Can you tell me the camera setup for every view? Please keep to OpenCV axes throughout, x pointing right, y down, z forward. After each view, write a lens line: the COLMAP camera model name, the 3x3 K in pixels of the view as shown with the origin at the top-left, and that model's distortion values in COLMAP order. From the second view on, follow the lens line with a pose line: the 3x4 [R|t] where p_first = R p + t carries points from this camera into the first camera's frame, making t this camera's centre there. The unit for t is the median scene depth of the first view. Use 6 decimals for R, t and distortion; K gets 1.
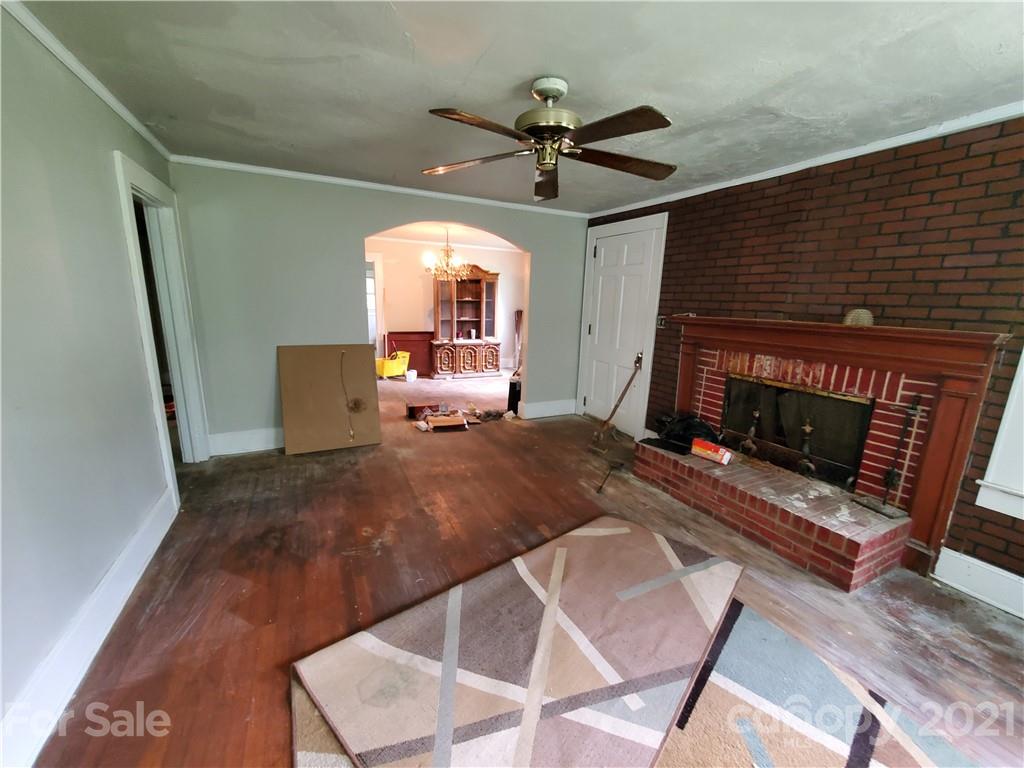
lens RADIAL K [[407.0, 0, 511.6], [0, 407.0, 385.0], [0, 0, 1]] dist [0.001068, 0.000101]
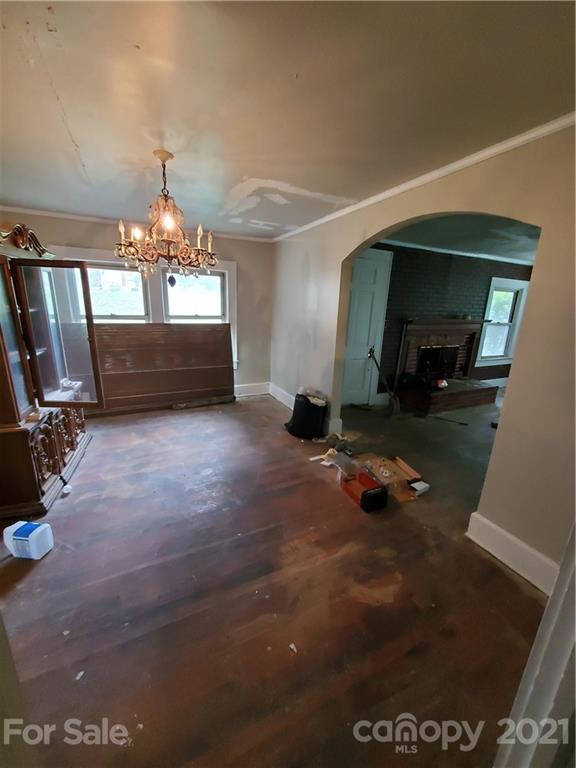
lens RADIAL K [[305.2, 0, 287.4], [0, 305.2, 383.0], [0, 0, 1]] dist [0.001068, 0.000101]
pose [[0.022535, -0.284623, 0.958375, -0.819153], [0.180056, 0.944098, 0.276149, -0.330539], [-0.983398, 0.166338, 0.072523, 1.321390]]
